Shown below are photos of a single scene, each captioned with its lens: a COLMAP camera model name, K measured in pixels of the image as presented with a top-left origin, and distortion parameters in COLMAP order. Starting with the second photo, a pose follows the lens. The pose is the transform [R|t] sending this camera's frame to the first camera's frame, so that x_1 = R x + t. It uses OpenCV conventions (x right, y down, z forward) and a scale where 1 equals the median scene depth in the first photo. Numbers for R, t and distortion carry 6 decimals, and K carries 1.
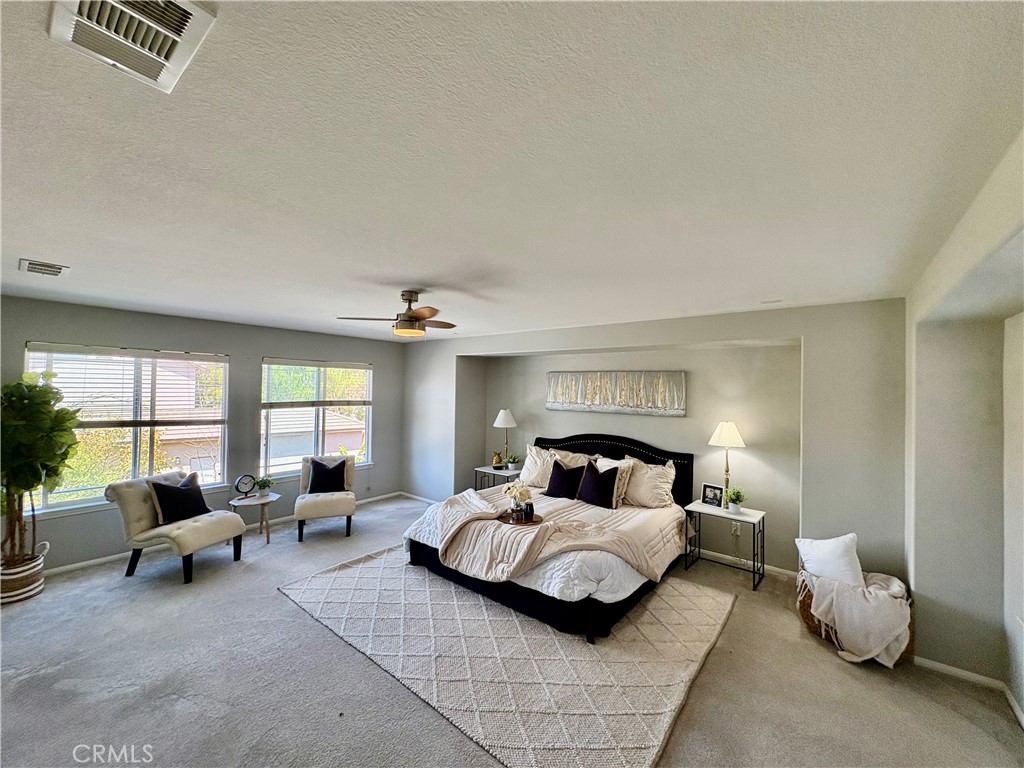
lens RADIAL K [[407.9, 0, 511.7], [0, 407.9, 384.1], [0, 0, 1]] dist [0.001406, 0.000031]
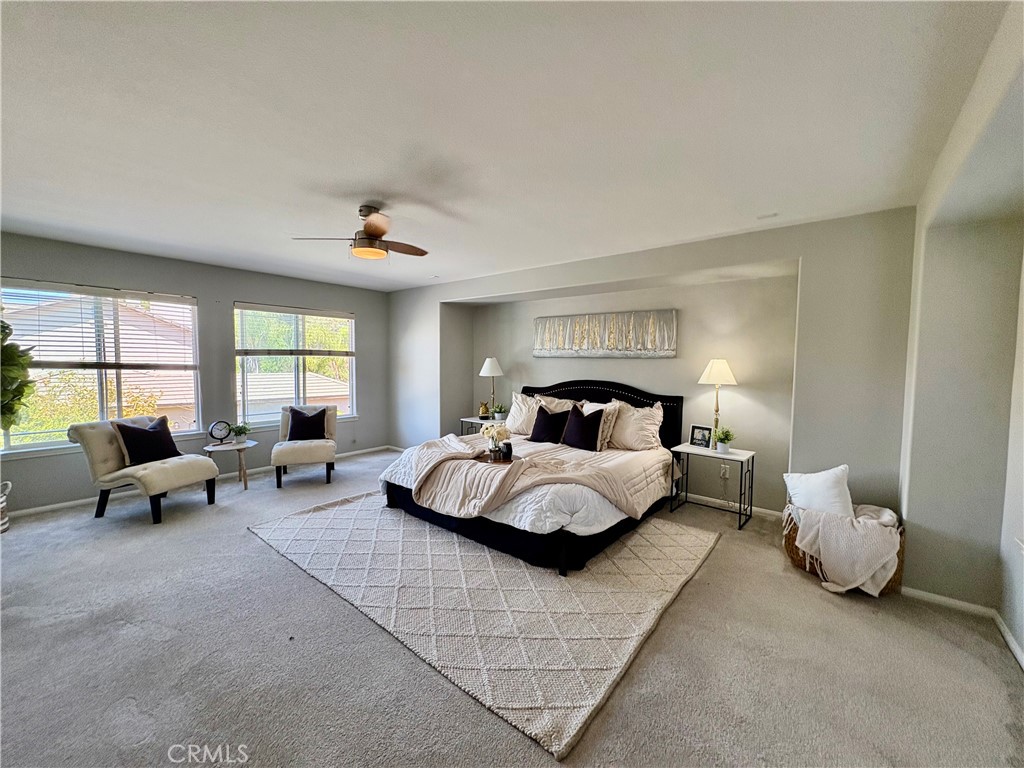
lens RADIAL K [[407.9, 0, 512.1], [0, 407.9, 384.3], [0, 0, 1]] dist [0.001406, 0.000031]
pose [[0.999934, -0.005537, -0.010074, 0.071826], [0.006208, 0.997678, 0.067819, 0.099969], [0.009675, -0.067877, 0.997647, 0.059870]]
